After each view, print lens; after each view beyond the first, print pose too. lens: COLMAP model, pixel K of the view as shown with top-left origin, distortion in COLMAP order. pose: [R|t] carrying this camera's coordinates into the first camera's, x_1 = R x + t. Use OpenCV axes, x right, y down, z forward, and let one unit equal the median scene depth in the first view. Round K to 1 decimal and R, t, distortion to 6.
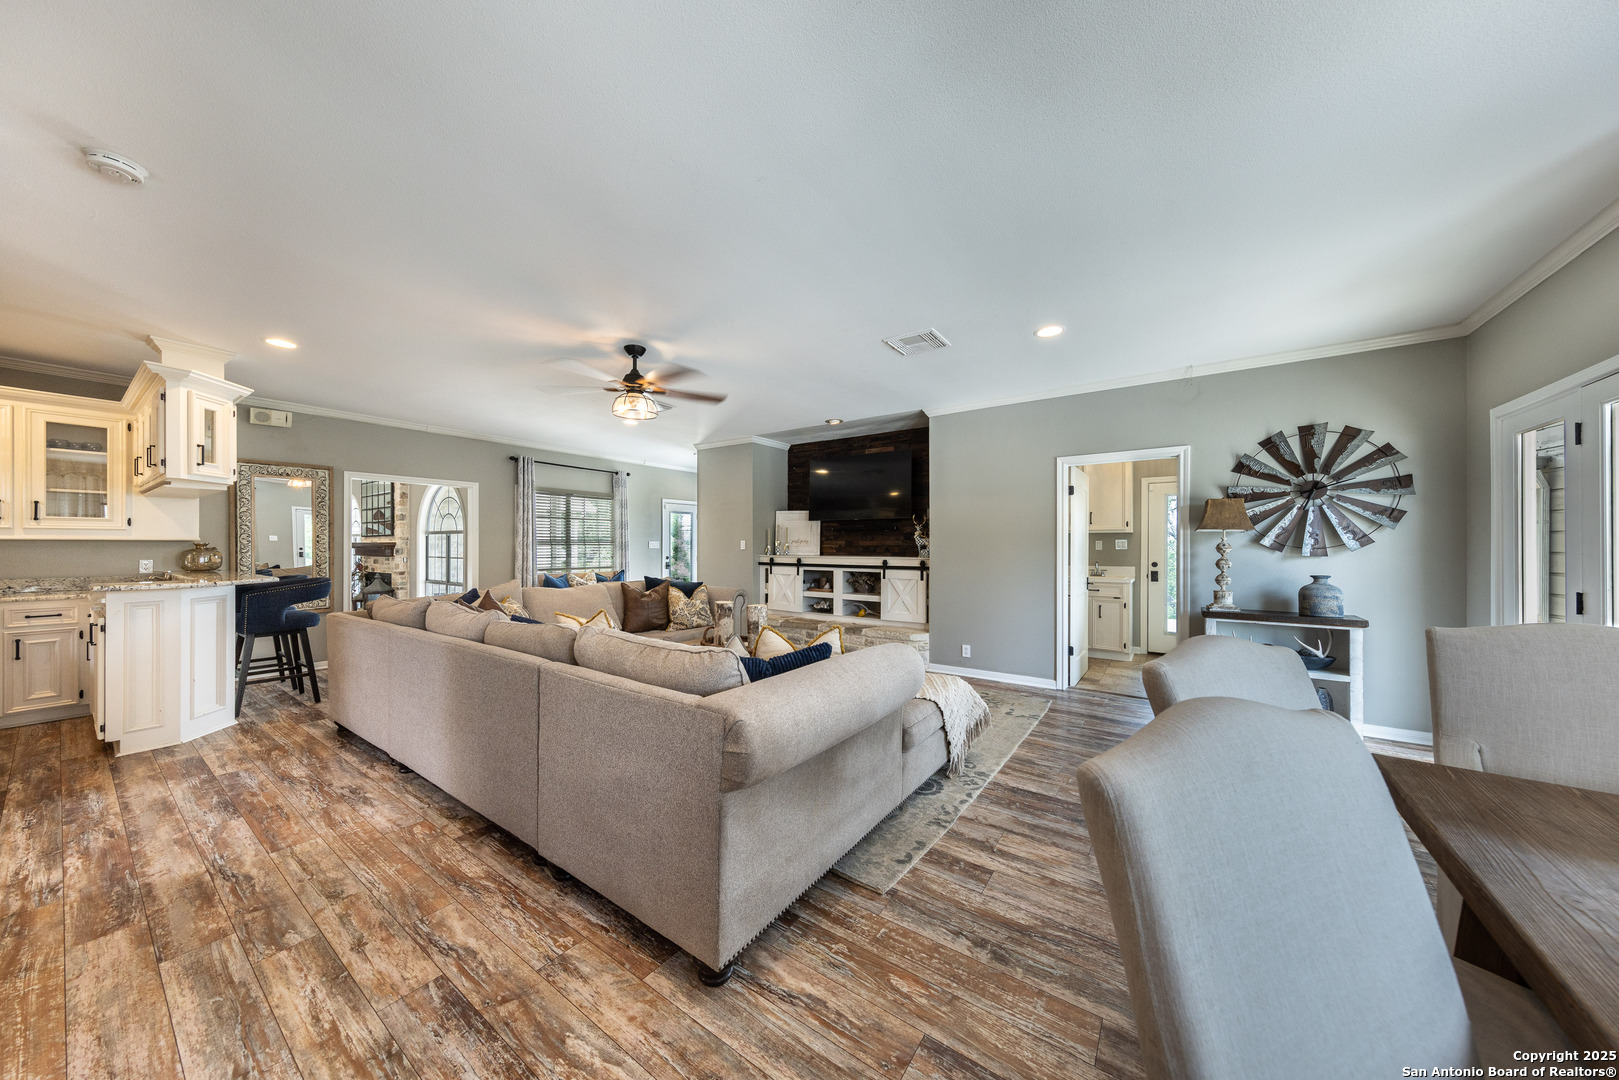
lens RADIAL K [[523.0, 0, 831.3], [0, 523.0, 547.7], [0, 0, 1]] dist [0.000913, 0.000130]
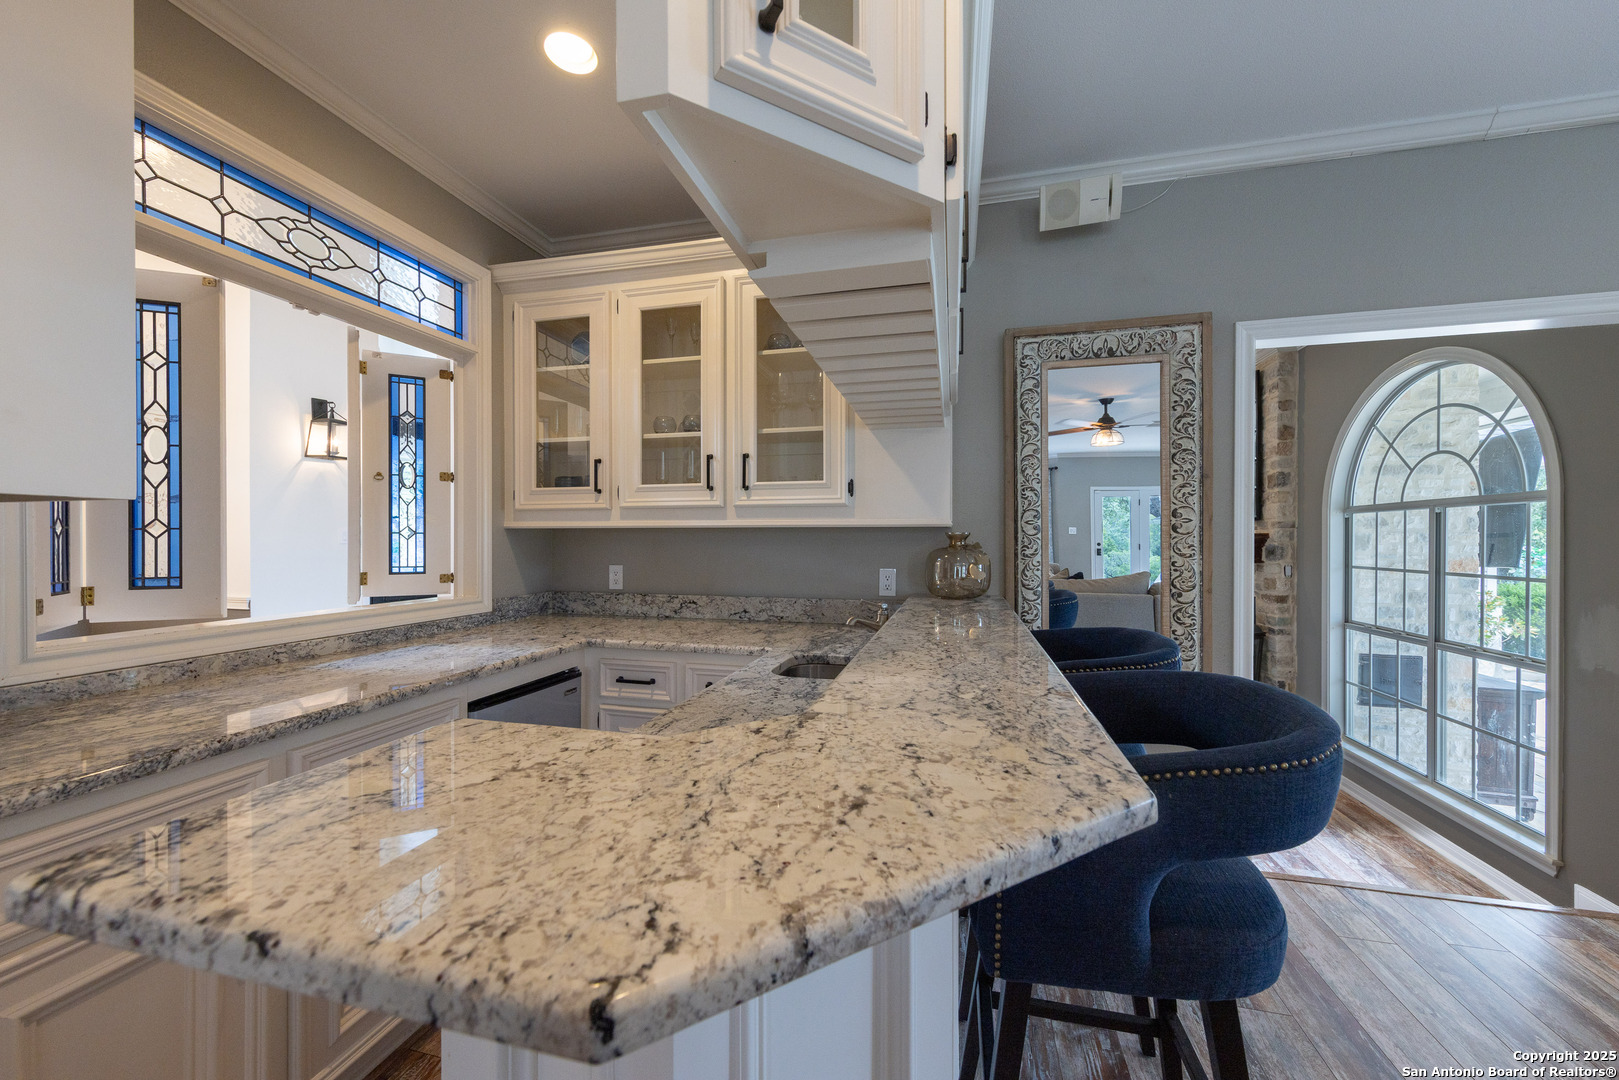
lens RADIAL K [[578.8, 0, 818.5], [0, 578.8, 532.9], [0, 0, 1]] dist [0.000286, 0.000080]
pose [[0.341019, -0.011368, -0.939987, -0.725548], [-0.005330, 0.999887, -0.014026, -0.001534], [0.940041, 0.009793, 0.340921, 0.666204]]
